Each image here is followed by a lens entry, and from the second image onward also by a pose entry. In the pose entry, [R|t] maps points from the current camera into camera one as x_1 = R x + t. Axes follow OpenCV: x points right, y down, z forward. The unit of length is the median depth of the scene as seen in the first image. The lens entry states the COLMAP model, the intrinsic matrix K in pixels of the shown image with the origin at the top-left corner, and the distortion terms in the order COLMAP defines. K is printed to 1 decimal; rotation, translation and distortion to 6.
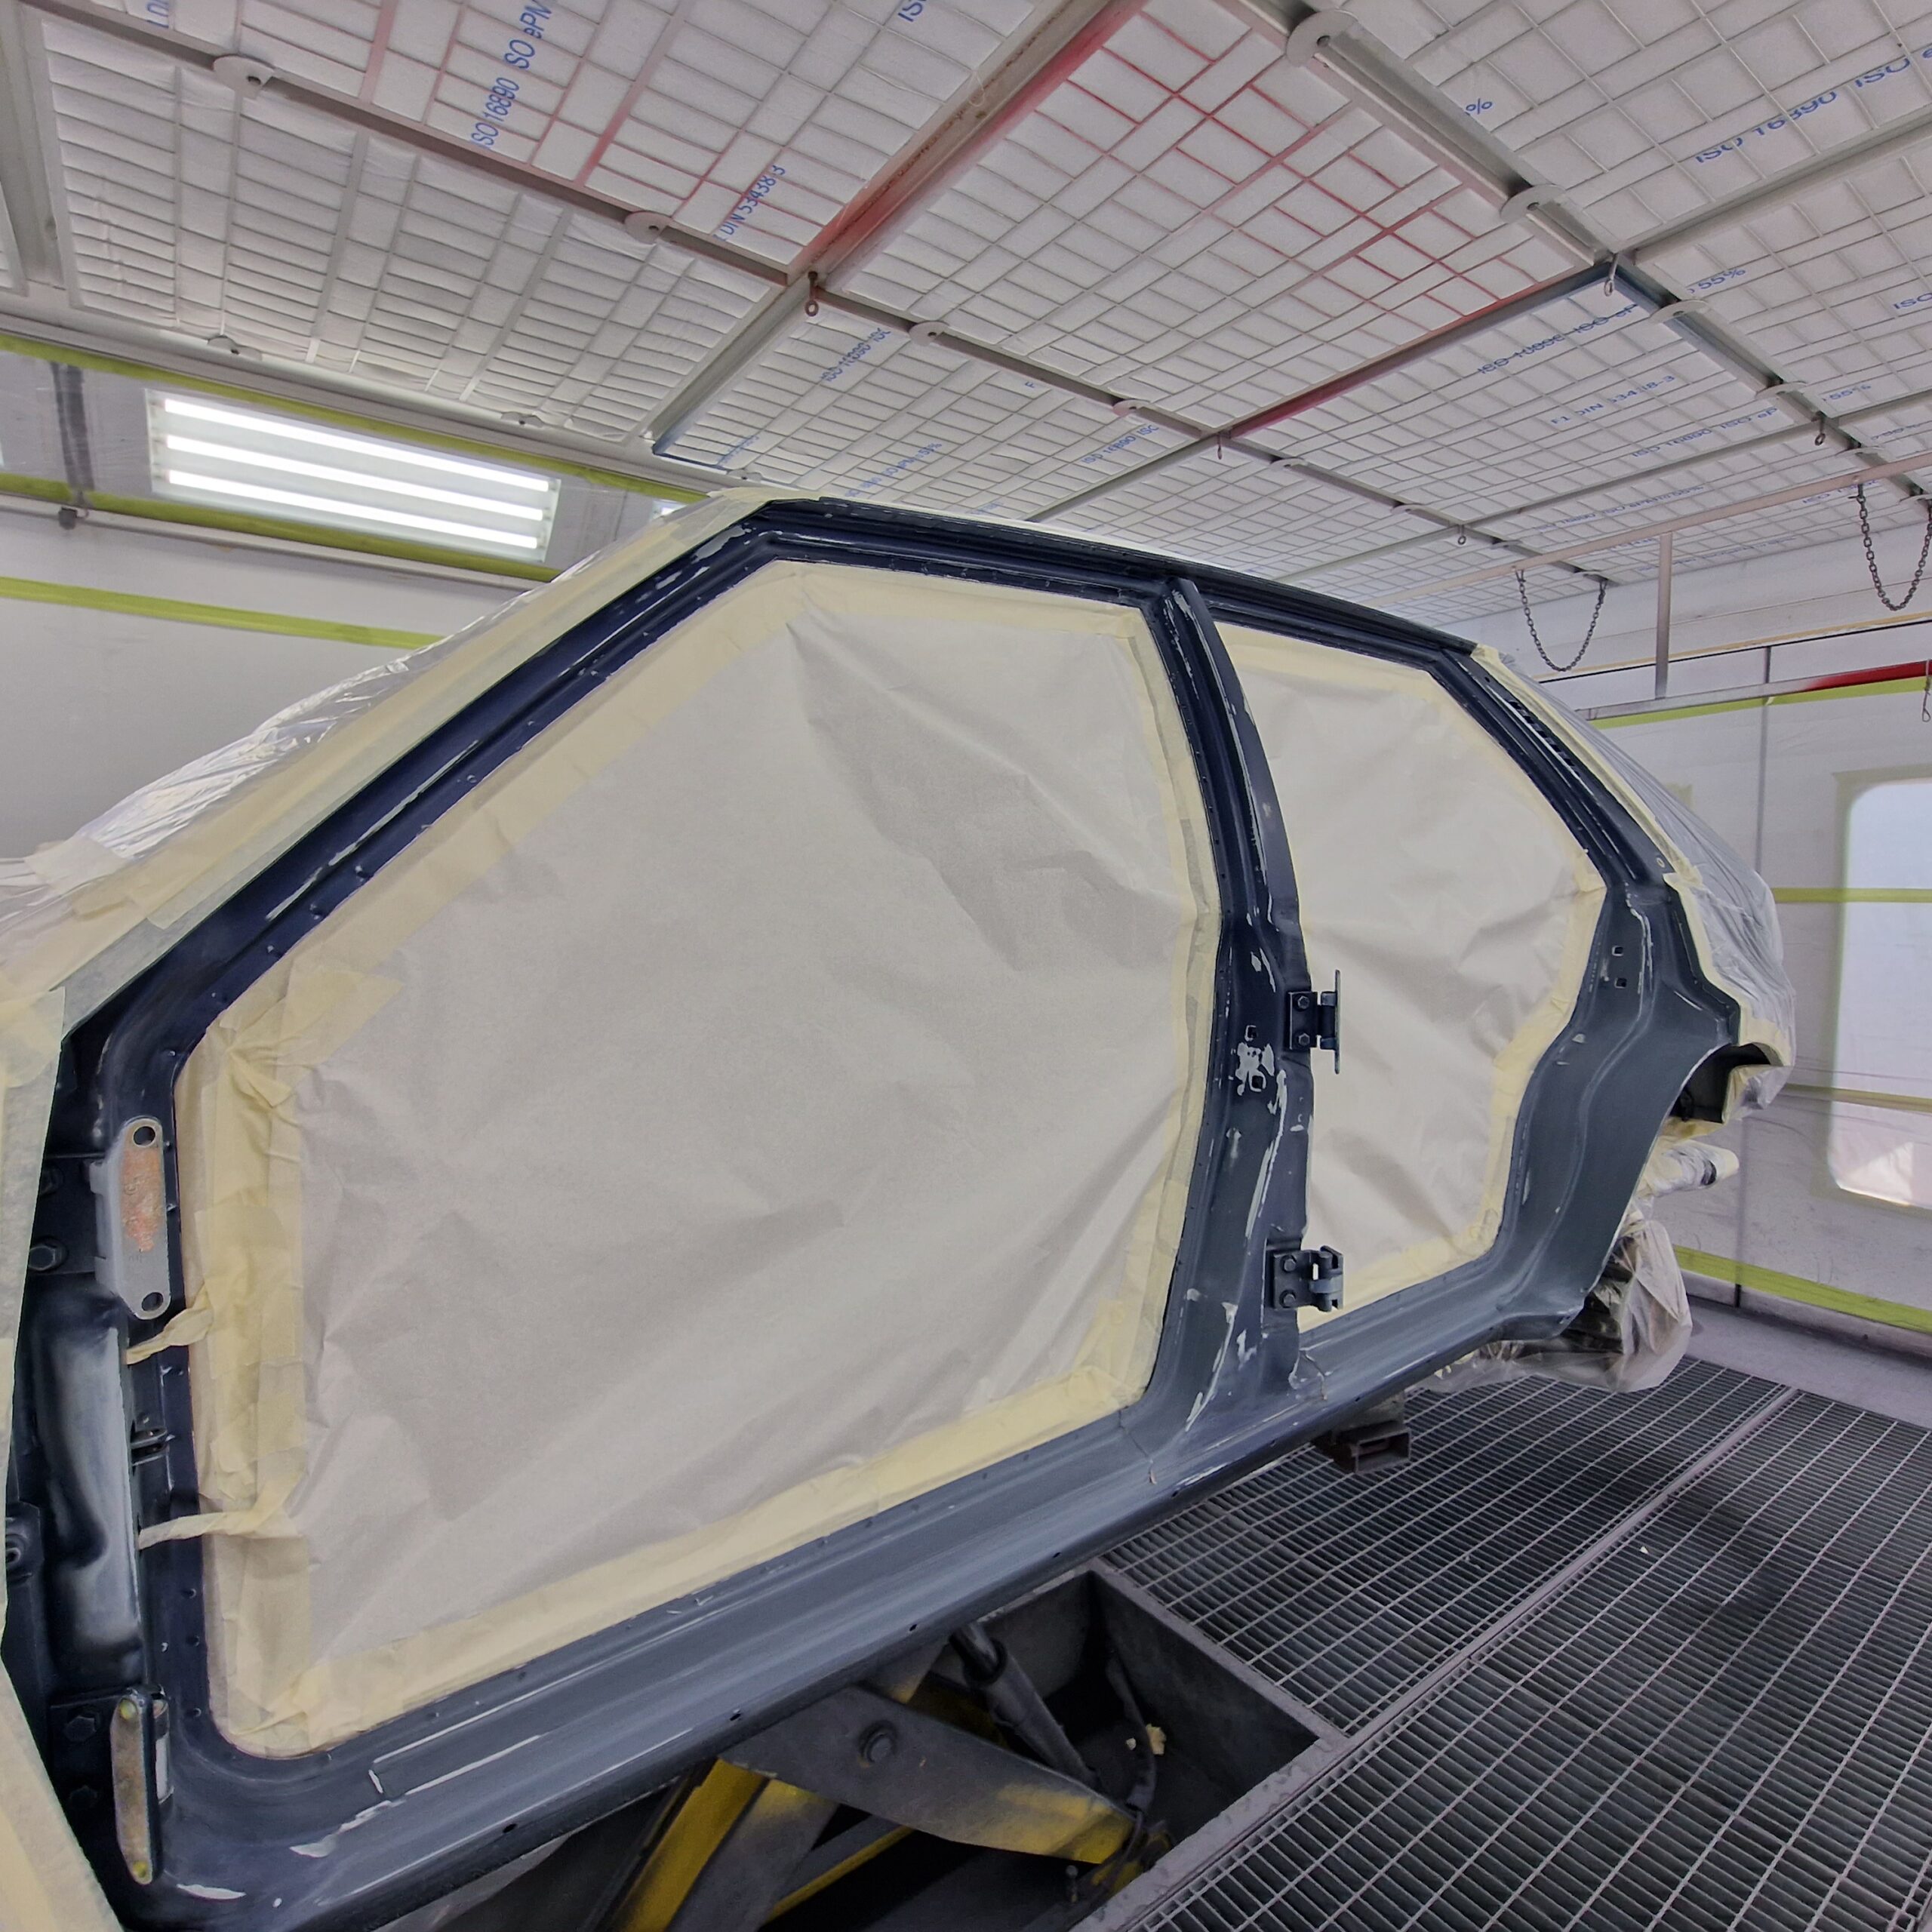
lens RADIAL K [[1057.1, 0, 976.3], [0, 1057.1, 967.4], [0, 0, 1]] dist [-0.000976, -0.000792]
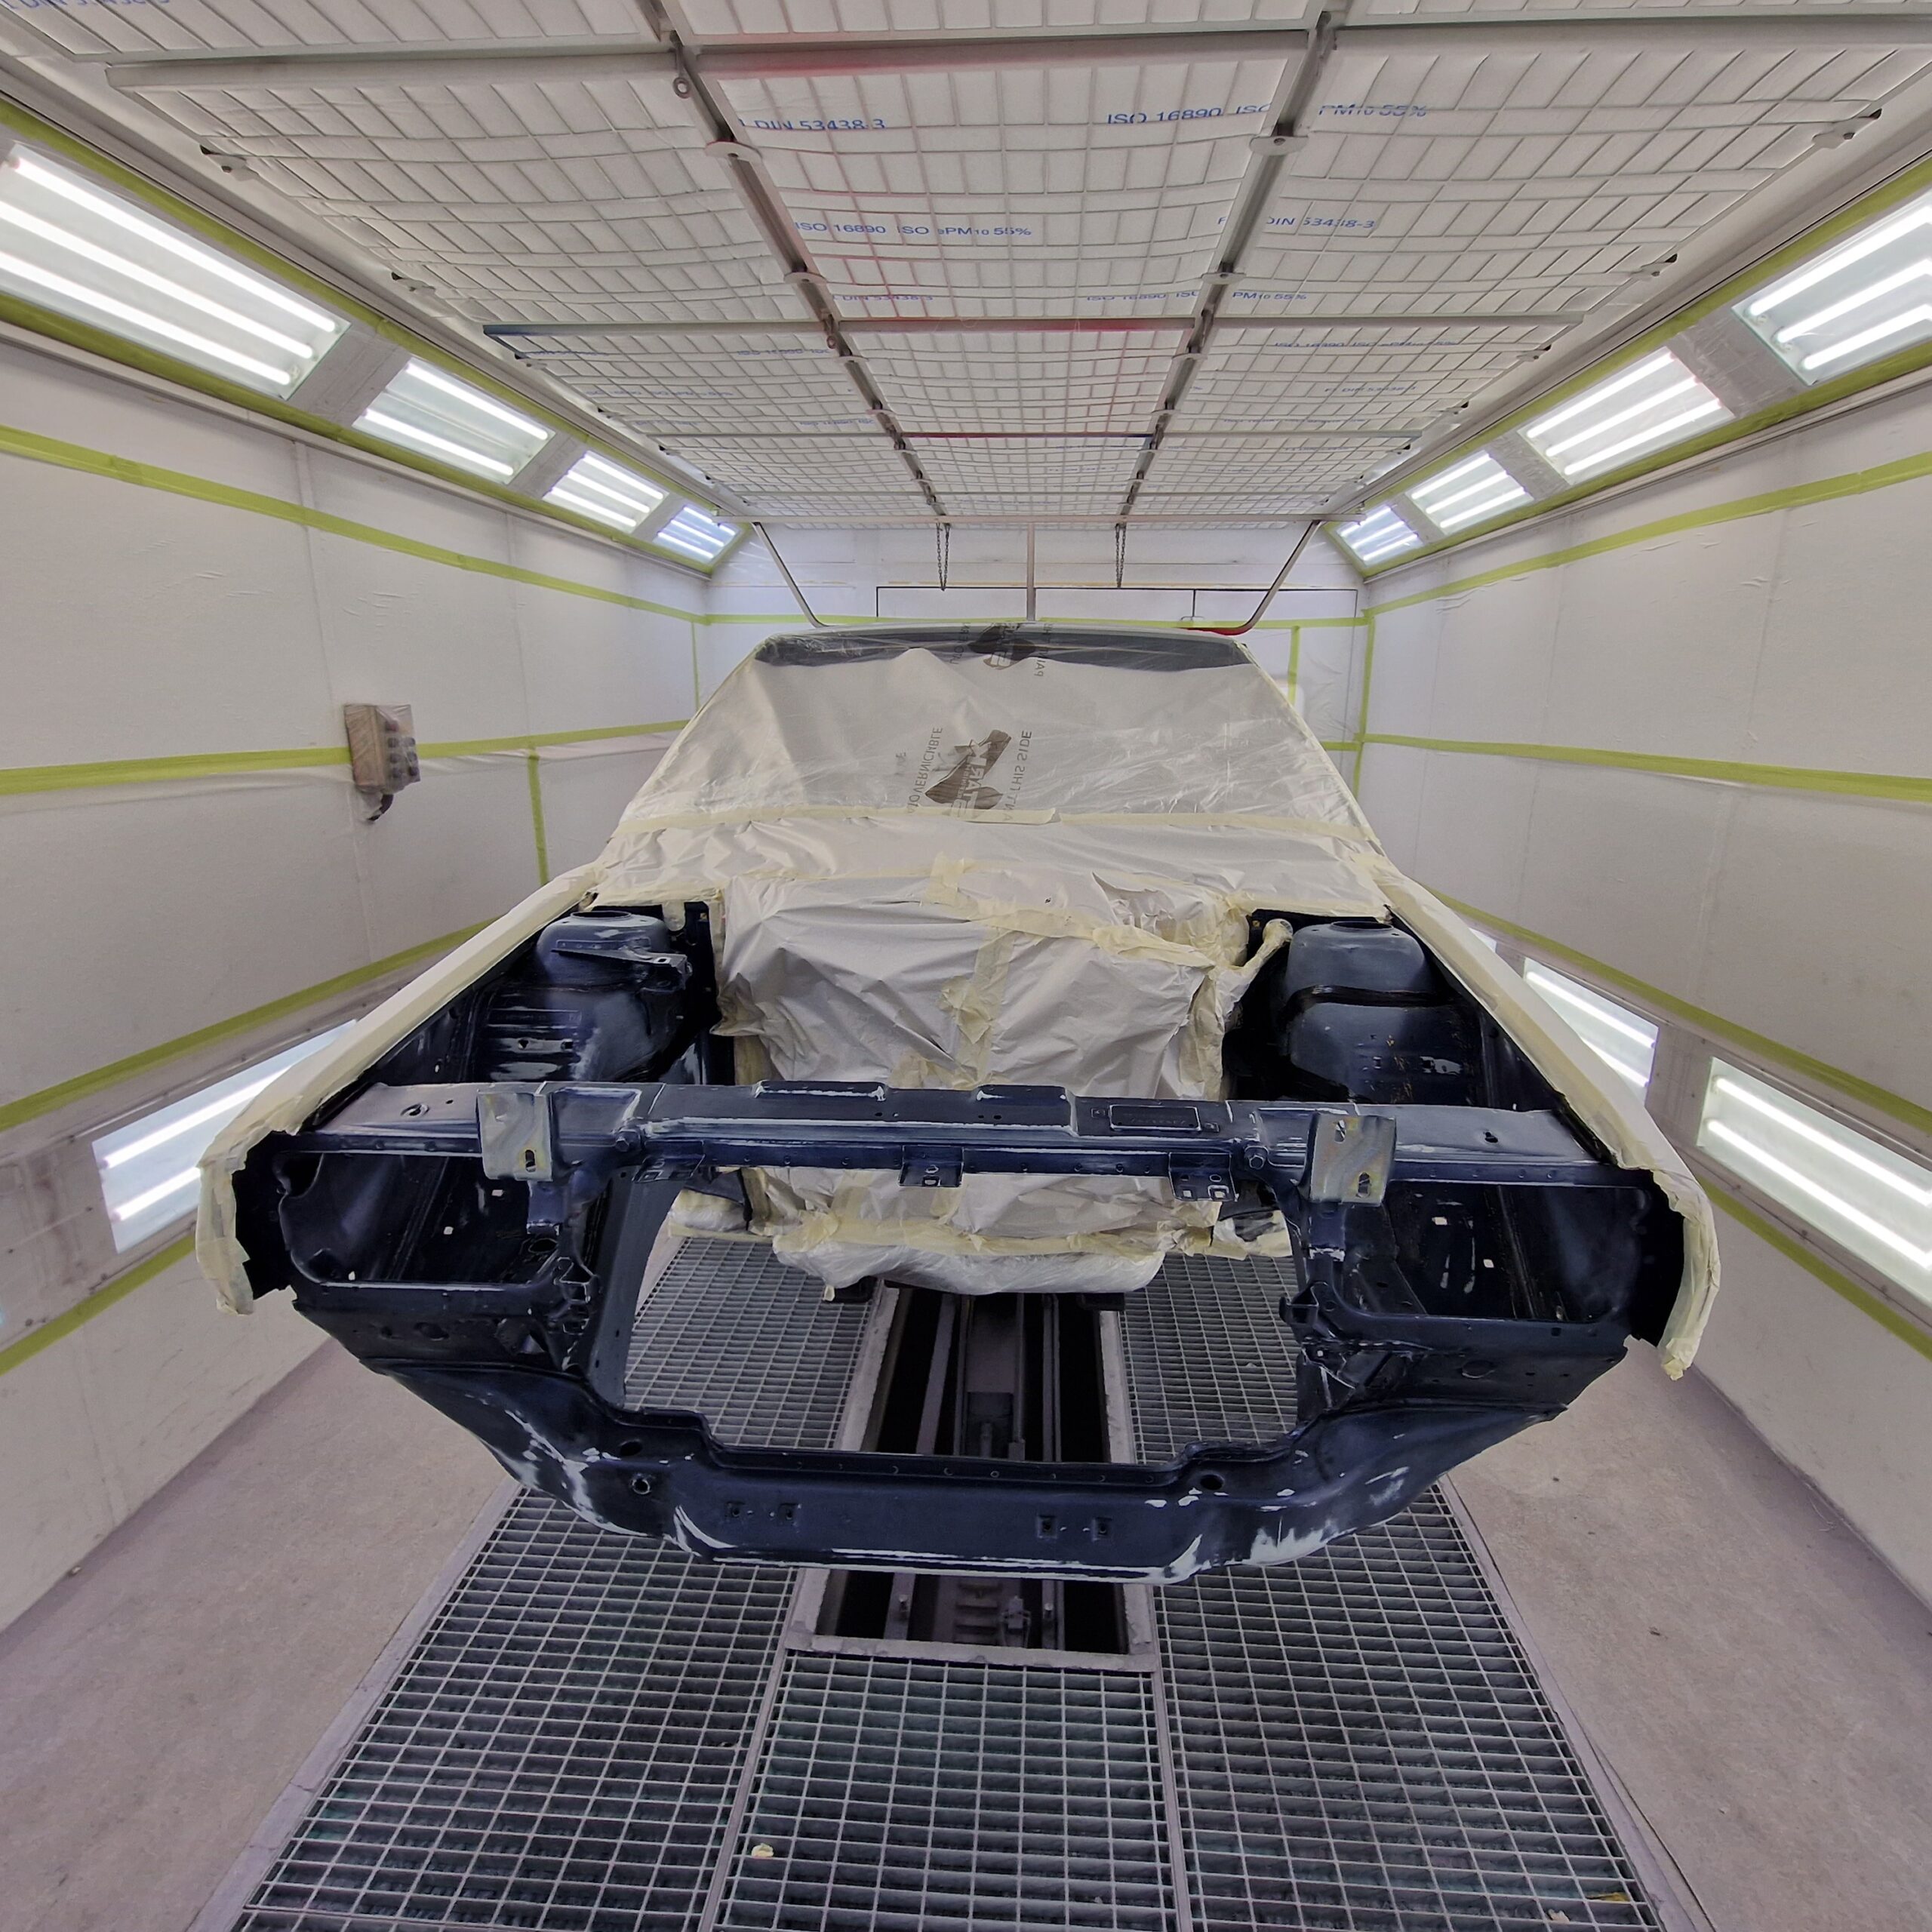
lens RADIAL K [[1057.1, 0, 969.5], [0, 1057.1, 975.8], [0, 0, 1]] dist [-0.000976, -0.000792]
pose [[0.647911, -0.183726, 0.739227, -1.005920], [0.041310, 0.977522, 0.206745, -0.092551], [-0.760595, -0.103415, 0.640937, -0.064294]]
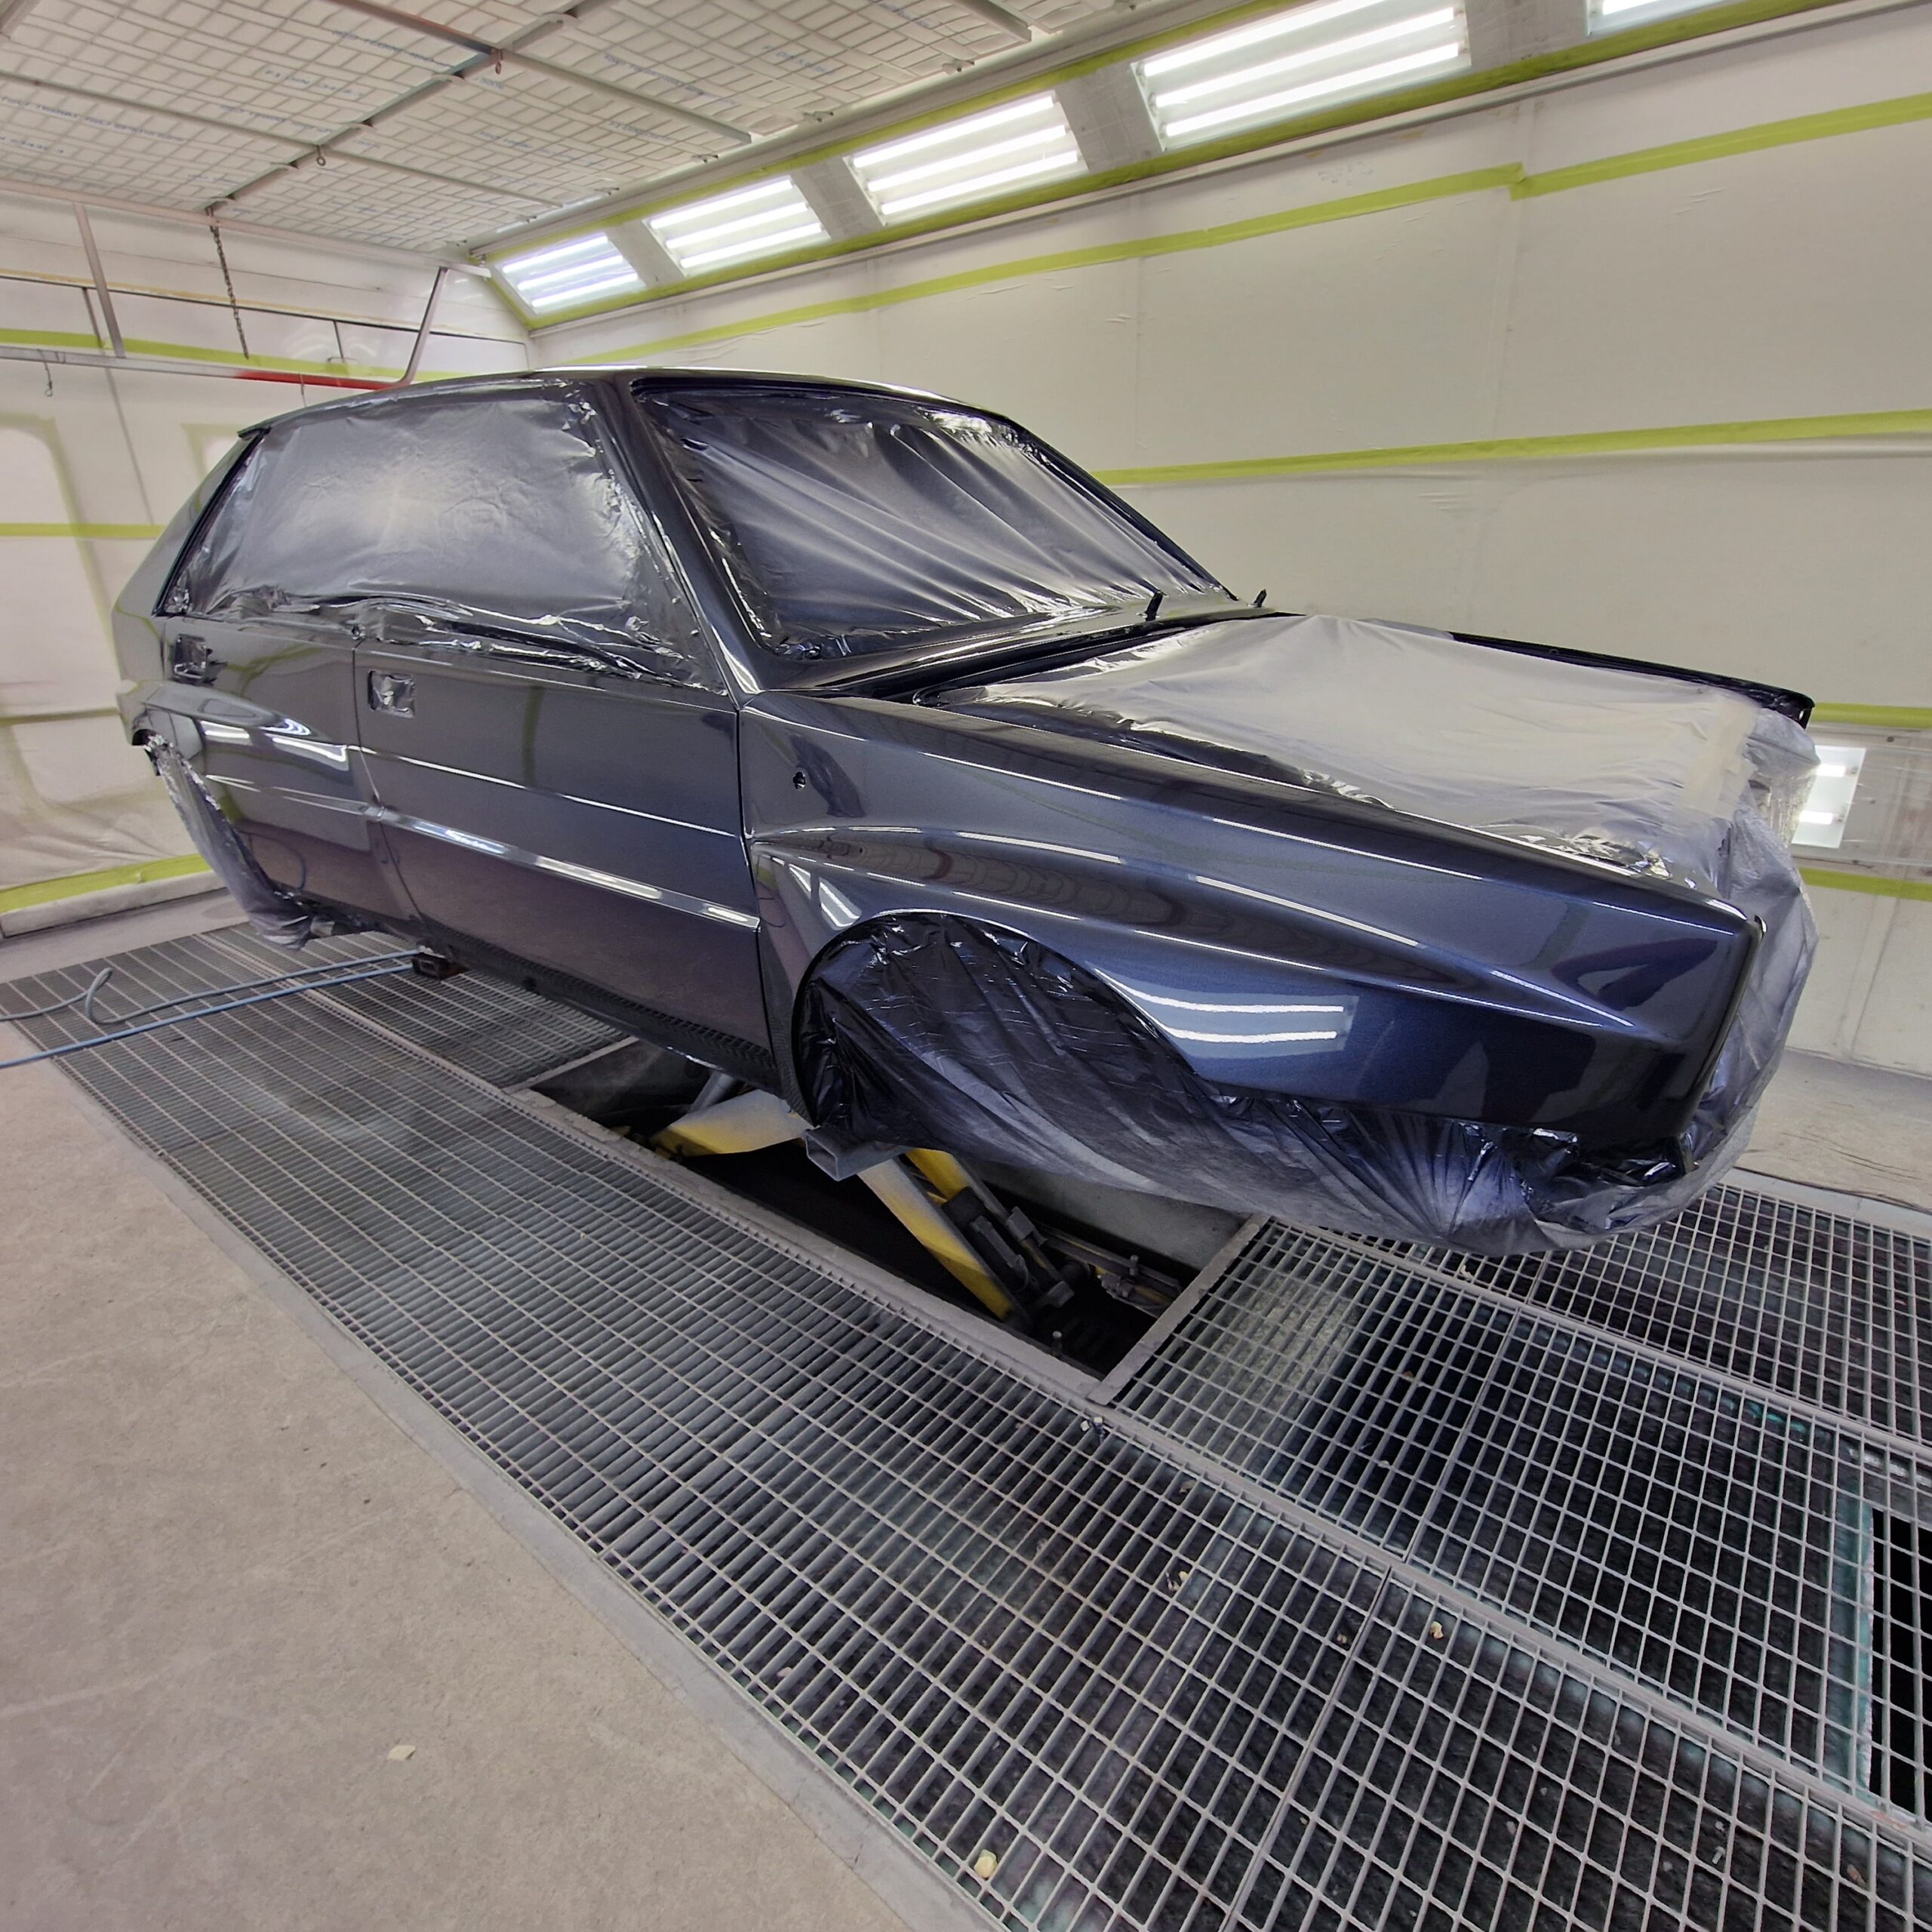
lens RADIAL K [[1057.1, 0, 970.7], [0, 1057.1, 962.5], [0, 0, 1]] dist [-0.000976, -0.000792]
pose [[-0.261309, -0.350268, 0.899461, -1.121669], [0.091622, 0.918630, 0.384350, 0.003170], [-0.960897, 0.182844, -0.207954, 0.743945]]
